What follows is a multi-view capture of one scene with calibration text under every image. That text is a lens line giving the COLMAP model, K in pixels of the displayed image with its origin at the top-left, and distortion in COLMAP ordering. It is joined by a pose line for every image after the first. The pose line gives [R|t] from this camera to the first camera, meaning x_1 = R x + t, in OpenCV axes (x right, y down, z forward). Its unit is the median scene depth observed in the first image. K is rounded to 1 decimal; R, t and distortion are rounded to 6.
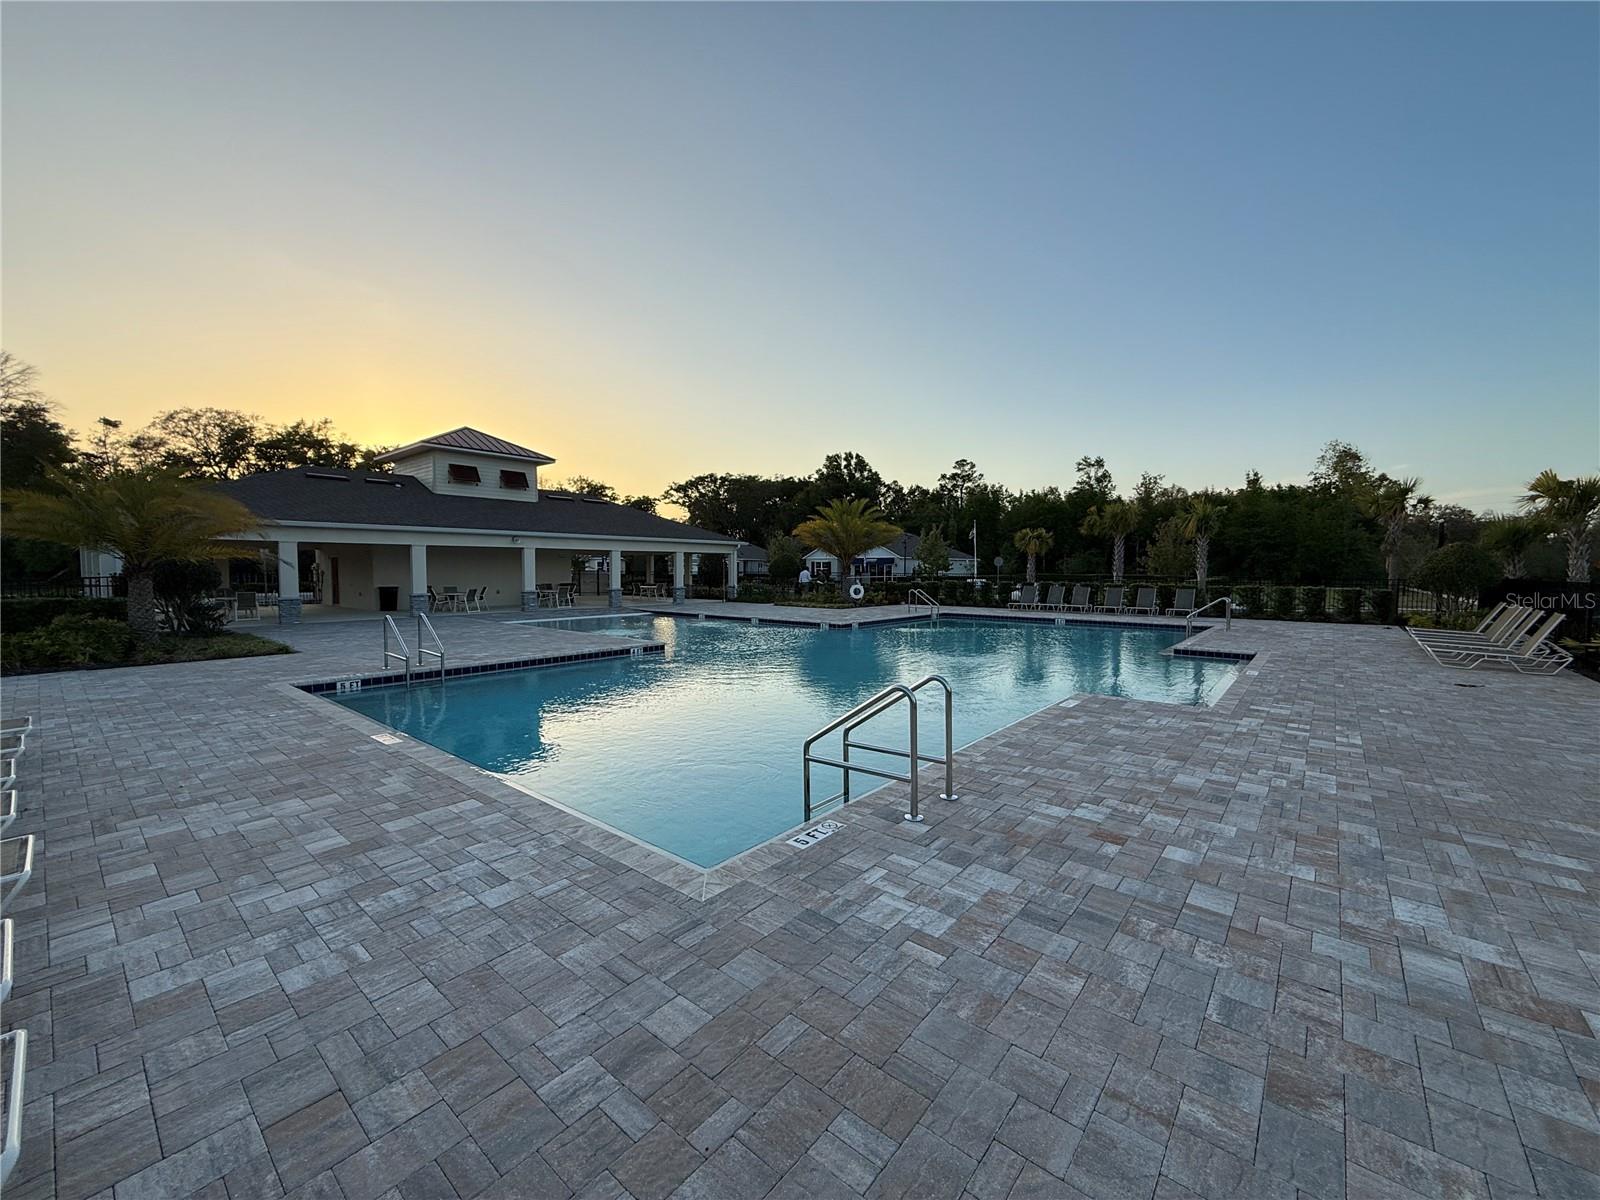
lens RADIAL K [[634.3, 0, 800.0], [0, 634.3, 600.0], [0, 0, 1]] dist [0.000420, 0.000152]
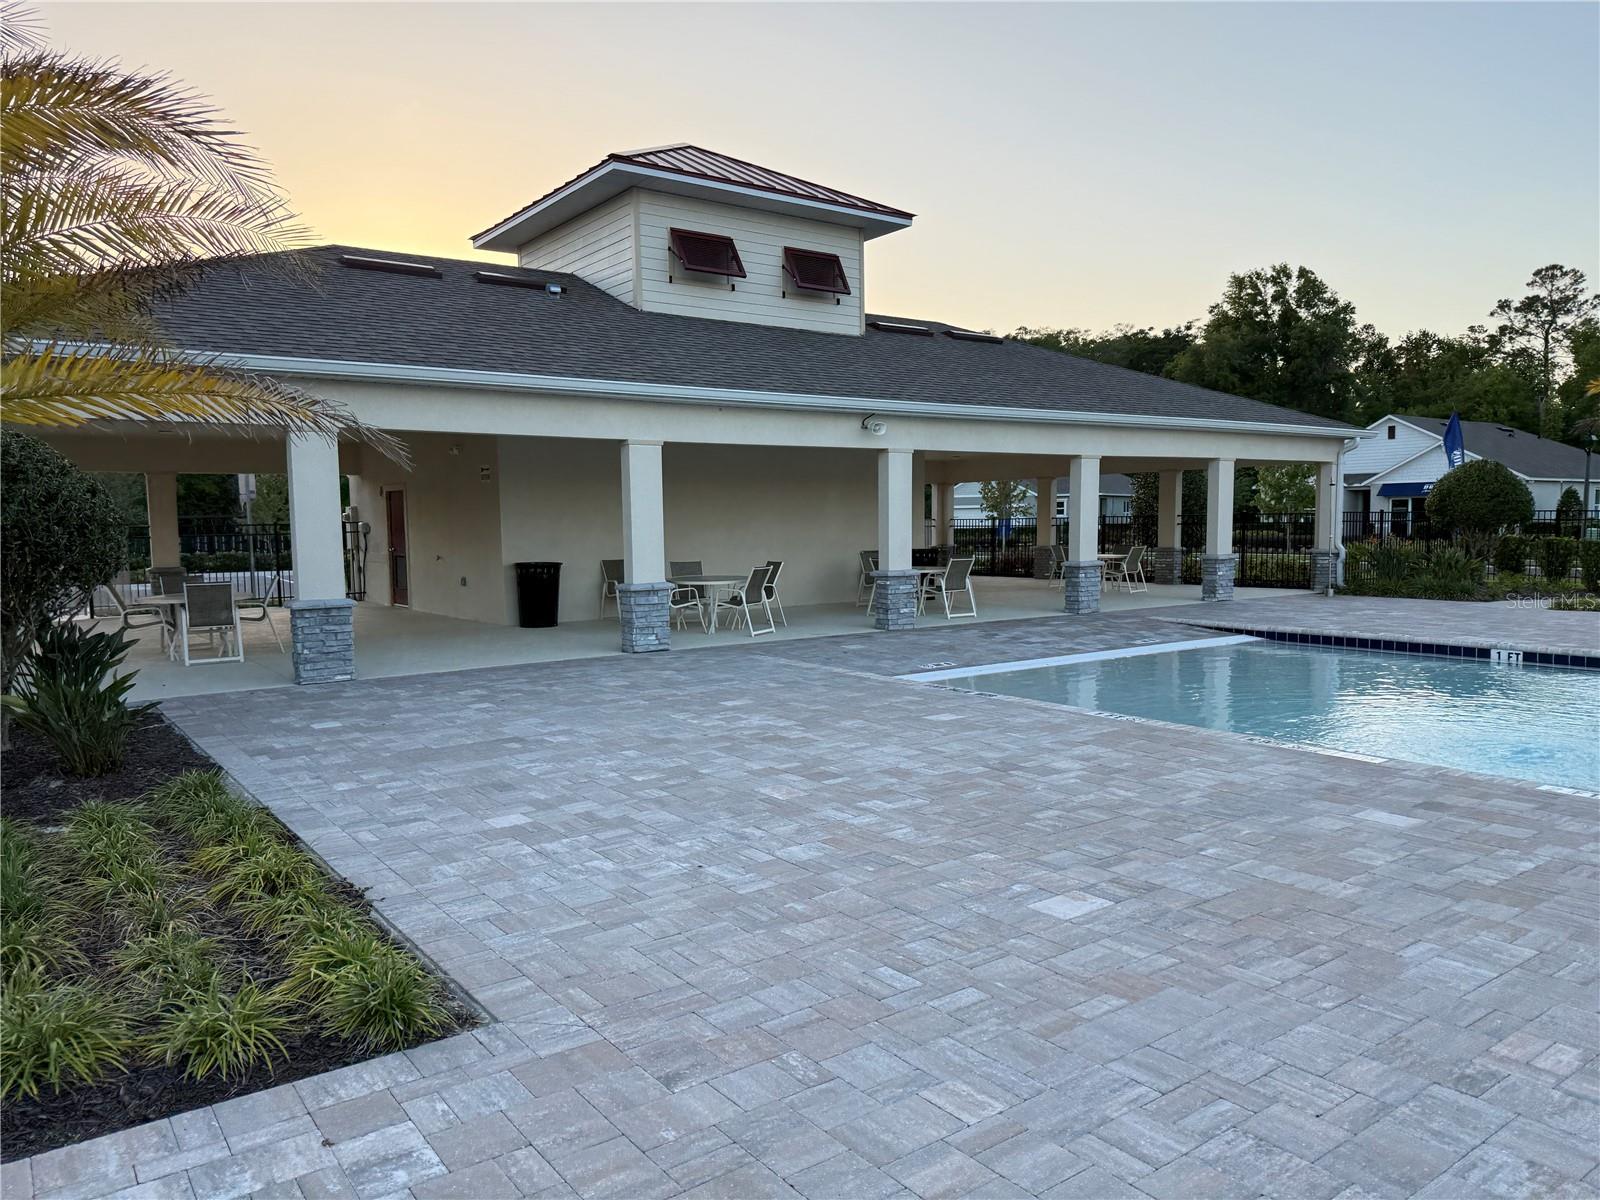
lens RADIAL K [[1111.4, 0, 800.0], [0, 1111.4, 600.0], [0, 0, 1]] dist [0.091976, -0.130731]
pose [[0.970876, 0.003245, -0.239561, -1.923486], [0.002623, 0.999704, 0.024172, -0.080302], [0.239569, -0.024097, 0.970580, 2.242375]]
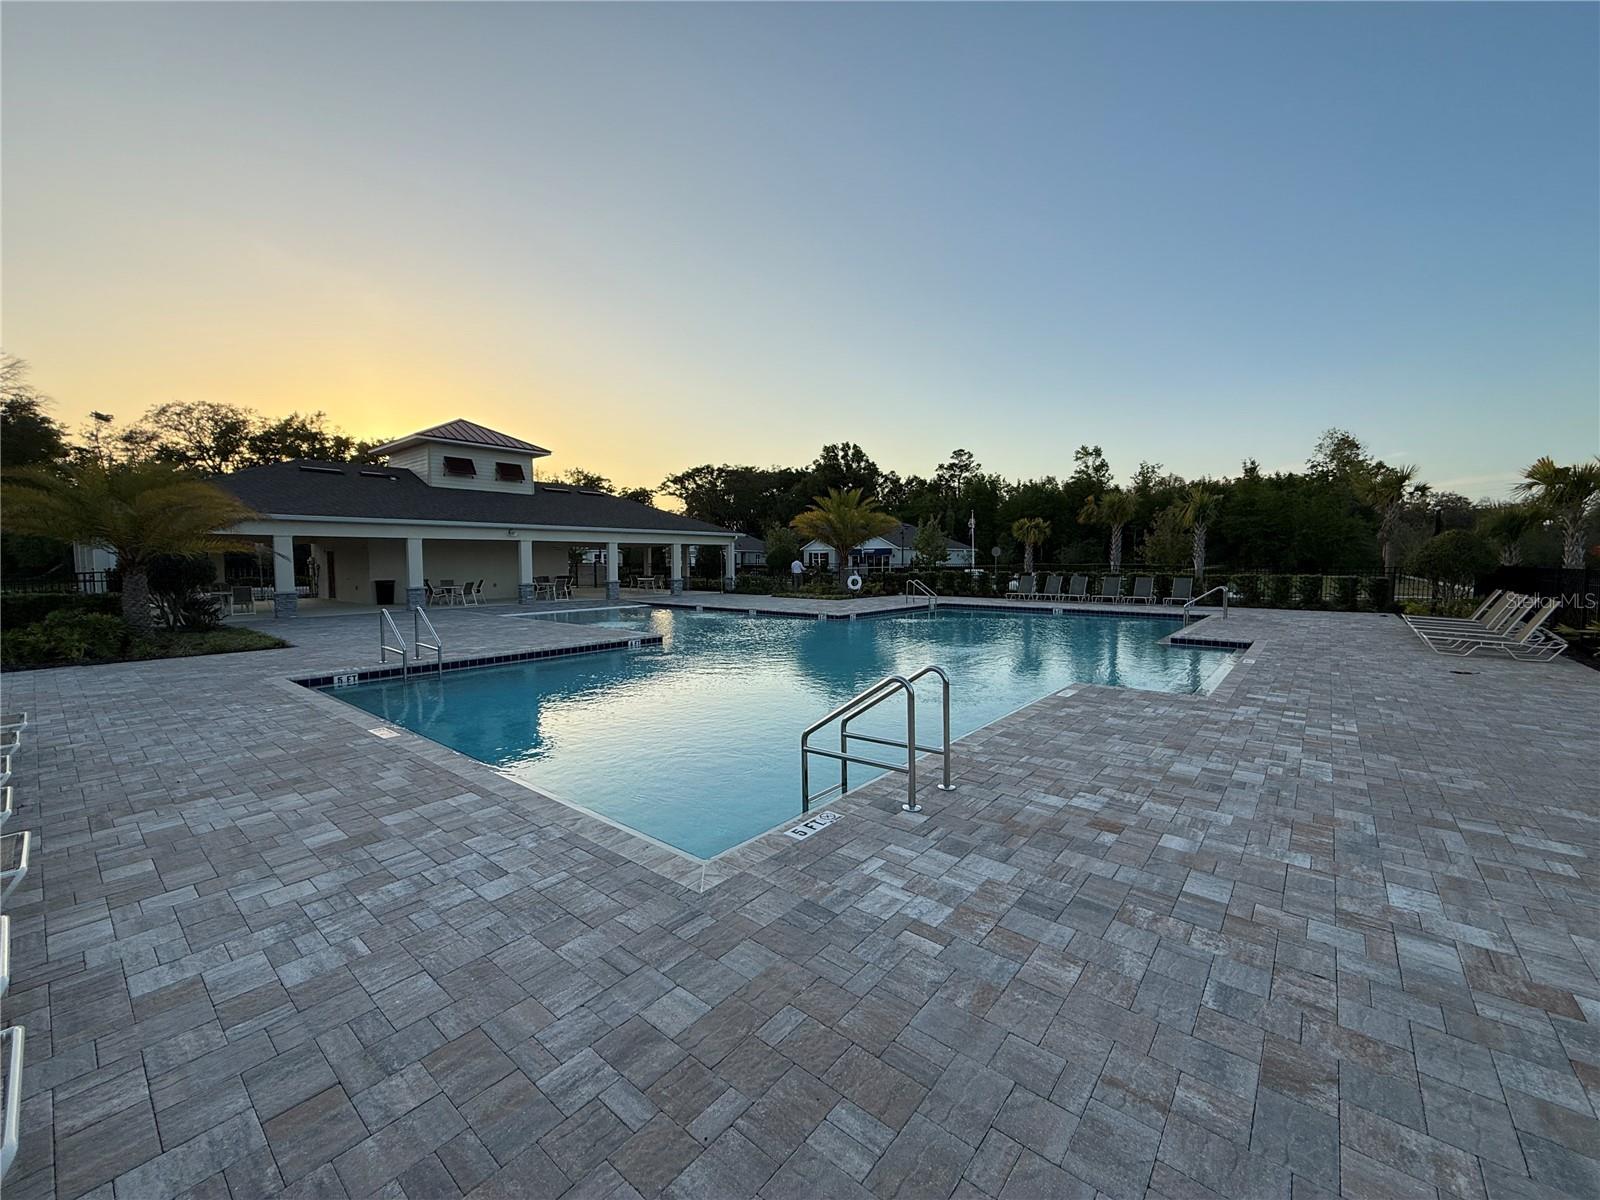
lens RADIAL K [[634.3, 0, 800.0], [0, 634.3, 600.0], [0, 0, 1]] dist [0.000420, 0.000152]
pose [[0.999978, -0.005778, 0.003192, 0.001552], [0.005733, 0.999887, 0.013862, -0.000279], [-0.003272, -0.013843, 0.999899, 0.002621]]
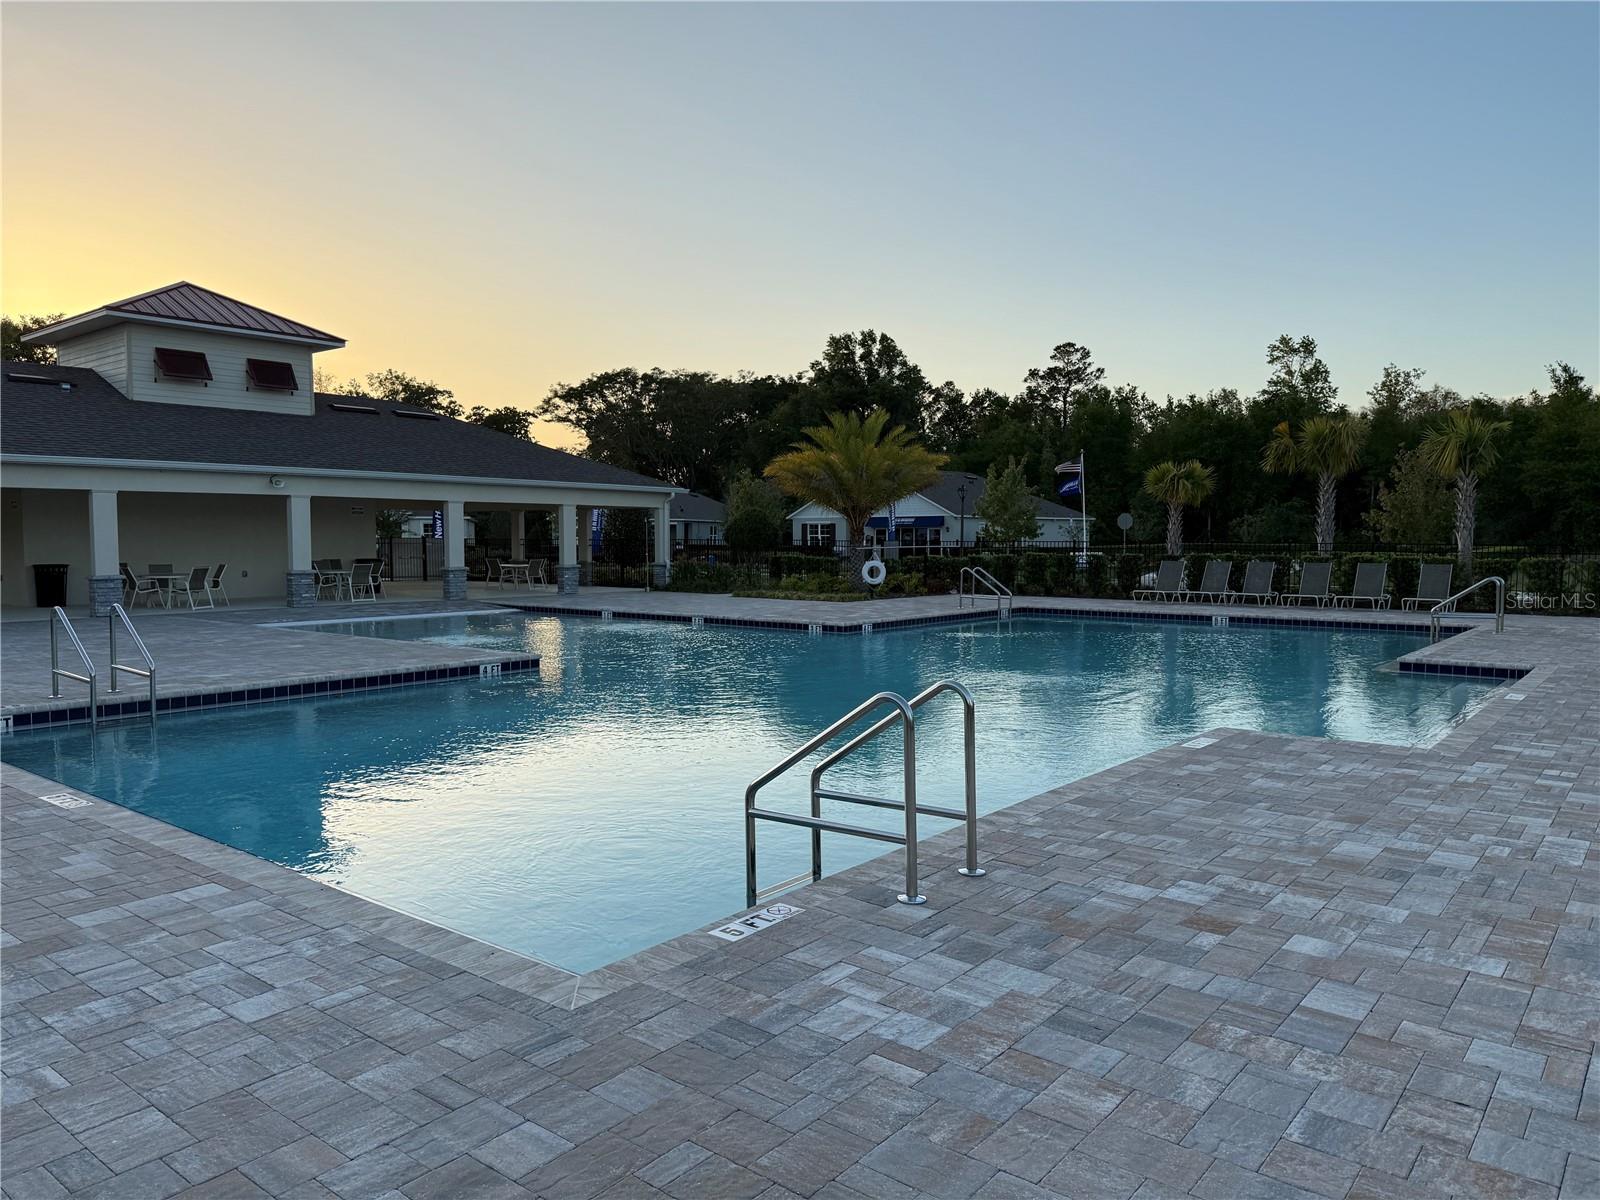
lens RADIAL K [[1111.4, 0, 800.0], [0, 1111.4, 600.0], [0, 0, 1]] dist [0.091976, -0.130731]
pose [[0.999902, -0.002509, 0.013781, 0.046055], [0.002408, 0.999970, 0.007348, 0.028184], [-0.013799, -0.007314, 0.999878, -0.113204]]
